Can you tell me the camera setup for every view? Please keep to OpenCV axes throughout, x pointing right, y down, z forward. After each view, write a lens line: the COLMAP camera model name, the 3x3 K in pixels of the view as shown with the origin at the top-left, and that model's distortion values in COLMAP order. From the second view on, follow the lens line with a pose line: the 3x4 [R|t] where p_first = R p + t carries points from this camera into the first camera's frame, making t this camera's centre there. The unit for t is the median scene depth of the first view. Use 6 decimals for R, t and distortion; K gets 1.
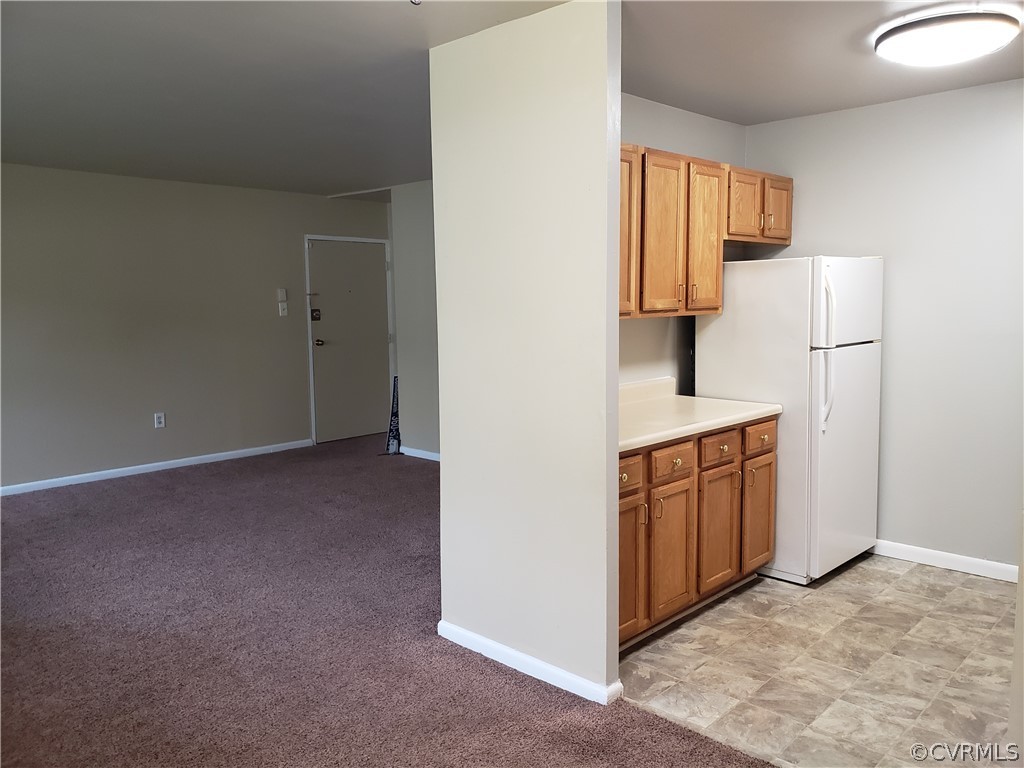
lens RADIAL K [[792.8, 0, 516.4], [0, 792.8, 393.2], [0, 0, 1]] dist [0.009700, 0.001274]
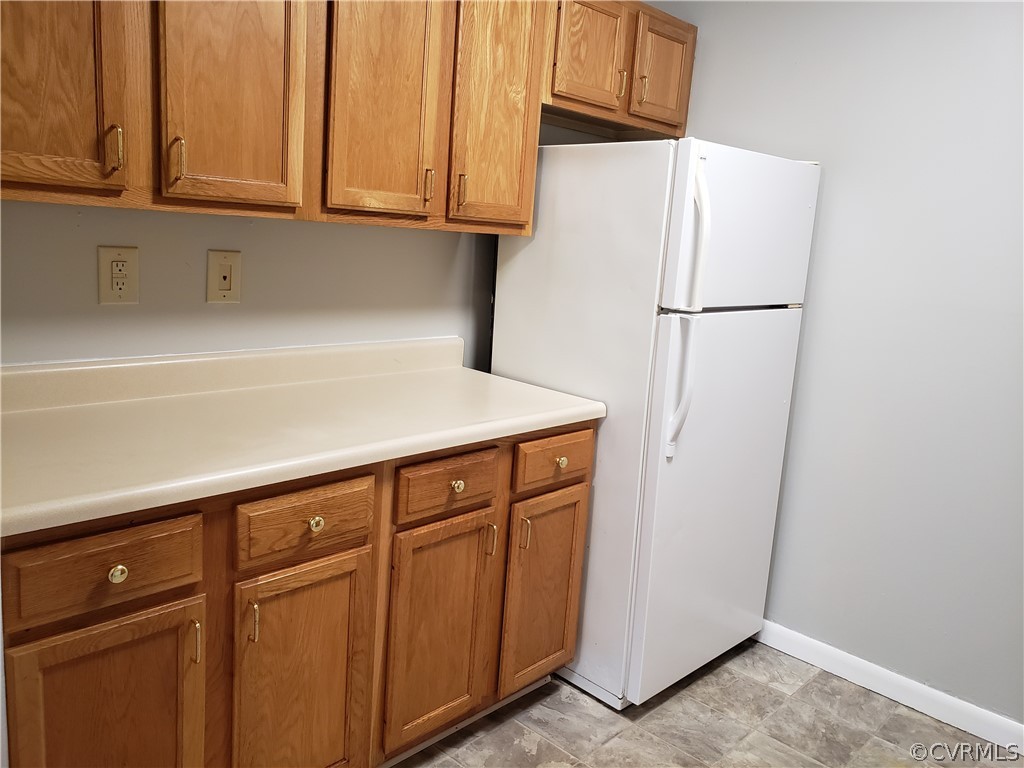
lens RADIAL K [[792.8, 0, 512.5], [0, 792.8, 382.4], [0, 0, 1]] dist [0.009700, 0.001274]
pose [[0.996290, 0.084246, 0.017572, 0.257792], [-0.085304, 0.993734, 0.072224, -0.036297], [-0.011377, -0.073455, 0.997234, 0.438611]]
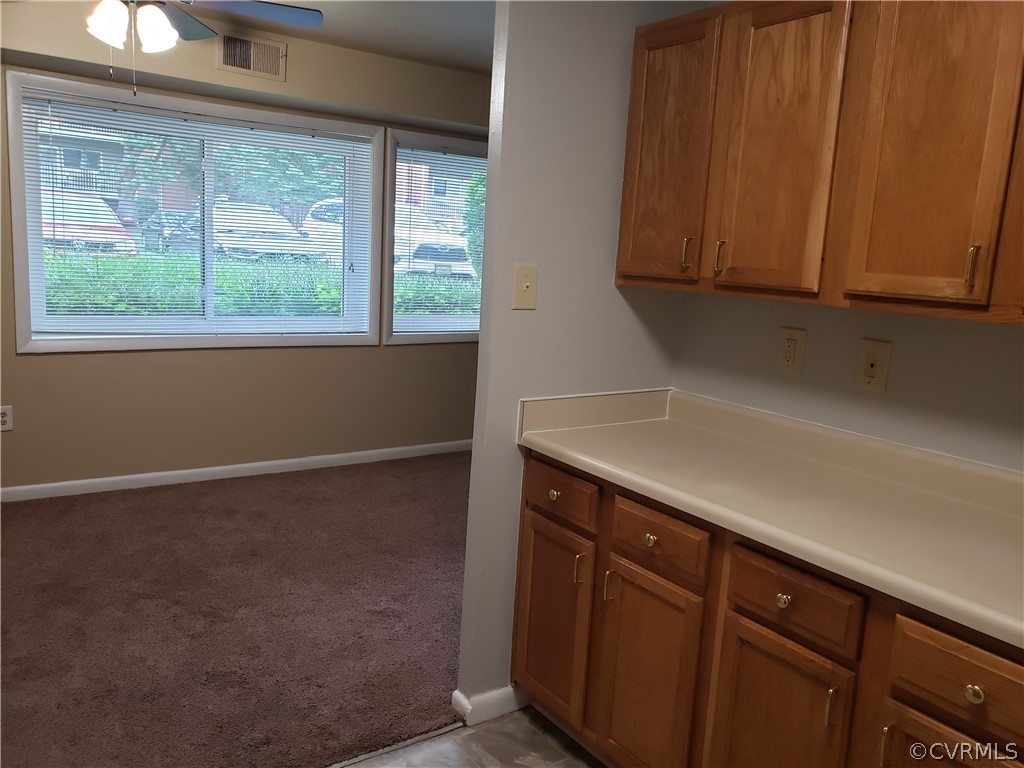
lens RADIAL K [[830.3, 0, 553.0], [0, 830.3, 389.1], [0, 0, 1]] dist [0.038937, 0.000913]
pose [[-0.188013, 0.164461, -0.968299, 0.665803], [-0.177187, 0.964026, 0.198140, -0.108688], [0.966052, 0.208823, -0.152109, 0.836819]]
